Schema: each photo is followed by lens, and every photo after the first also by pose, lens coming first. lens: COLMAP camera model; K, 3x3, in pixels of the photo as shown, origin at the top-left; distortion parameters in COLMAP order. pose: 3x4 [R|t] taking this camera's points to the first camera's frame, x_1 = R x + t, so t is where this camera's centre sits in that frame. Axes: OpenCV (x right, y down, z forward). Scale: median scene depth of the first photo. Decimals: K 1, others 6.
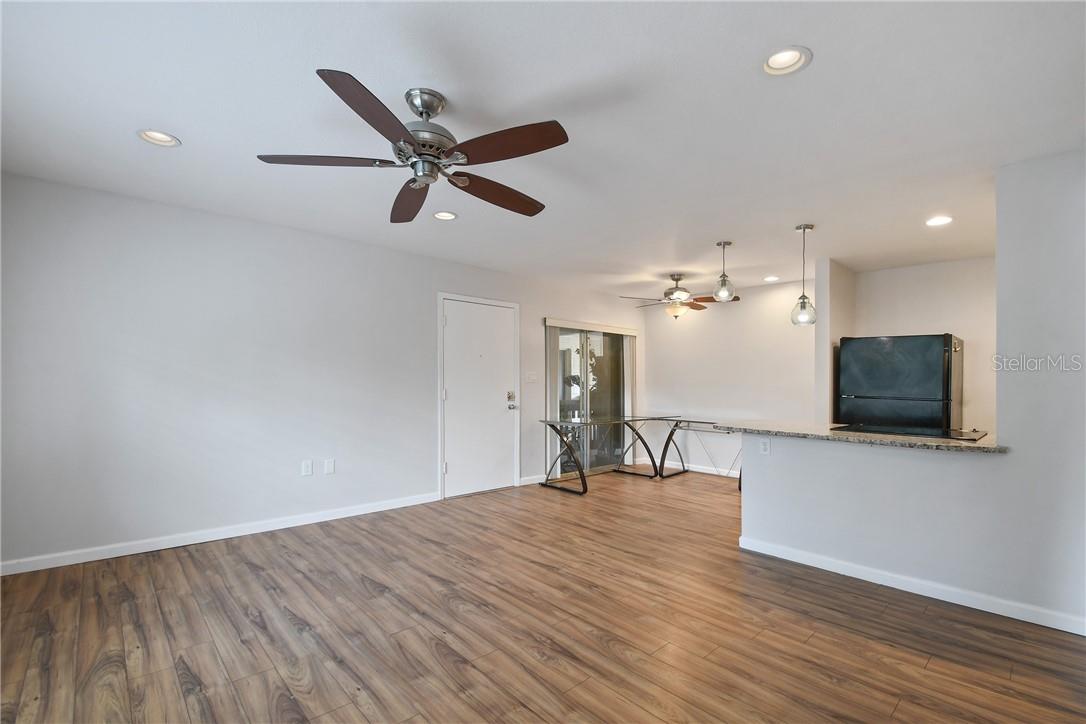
lens RADIAL K [[472.2, 0, 546.8], [0, 472.2, 384.4], [0, 0, 1]] dist [-0.011683, -0.001055]
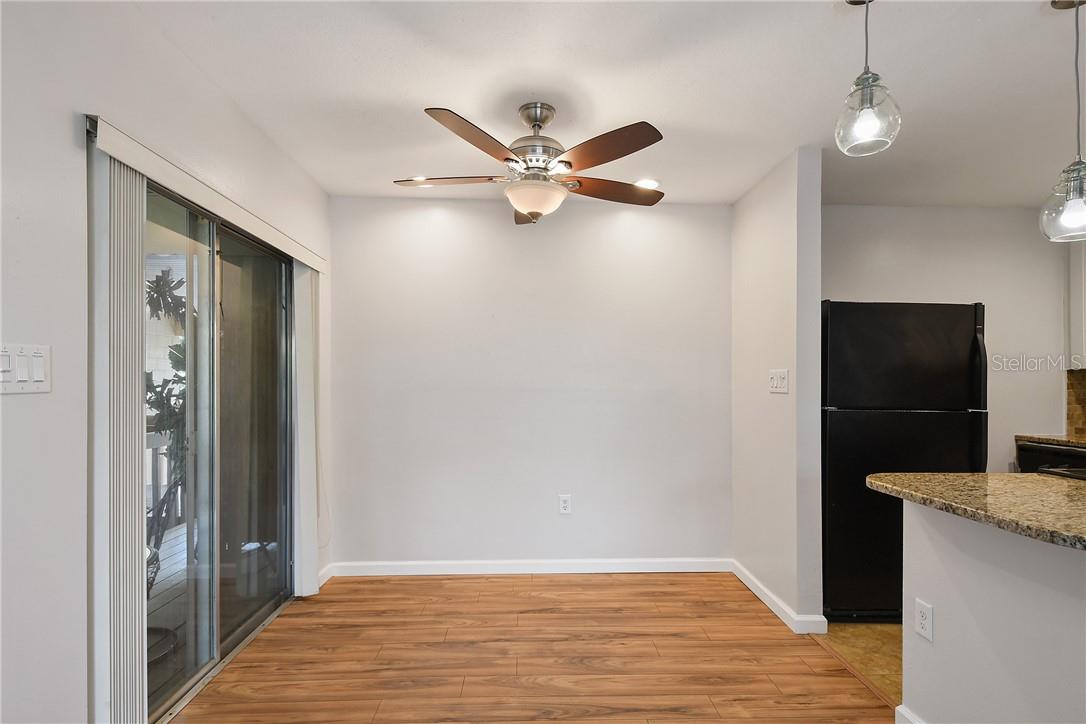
lens RADIAL K [[560.6, 0, 545.8], [0, 560.6, 381.4], [0, 0, 1]] dist [-0.001674, -0.000686]
pose [[0.668751, -0.008823, 0.743434, -0.113541], [0.013763, 0.999905, -0.000513, -0.017520], [-0.743359, 0.010575, 0.668809, 1.254973]]
